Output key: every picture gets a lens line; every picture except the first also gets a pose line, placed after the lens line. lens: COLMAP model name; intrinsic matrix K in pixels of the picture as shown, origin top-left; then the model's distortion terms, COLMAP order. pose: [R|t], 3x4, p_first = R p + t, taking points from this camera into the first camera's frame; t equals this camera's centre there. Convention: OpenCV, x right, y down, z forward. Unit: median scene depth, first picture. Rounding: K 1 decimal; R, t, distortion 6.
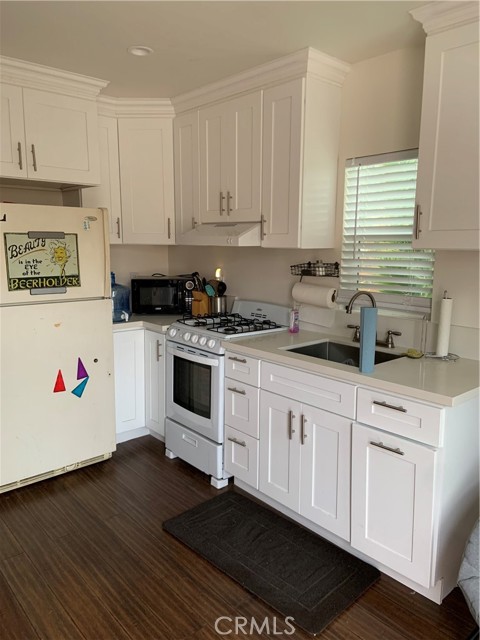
lens RADIAL K [[483.7, 0, 239.3], [0, 483.7, 316.2], [0, 0, 1]] dist [0.131370, -0.160533]
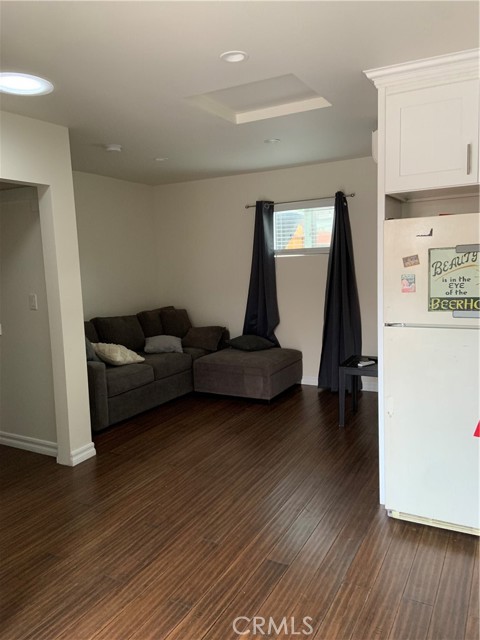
lens RADIAL K [[483.7, 0, 239.3], [0, 483.7, 316.2], [0, 0, 1]] dist [0.131370, -0.160533]
pose [[0.339436, 0.092764, -0.936044, 0.273031], [-0.103037, 0.992804, 0.061025, -0.060472], [0.934969, 0.075733, 0.346552, 0.345528]]
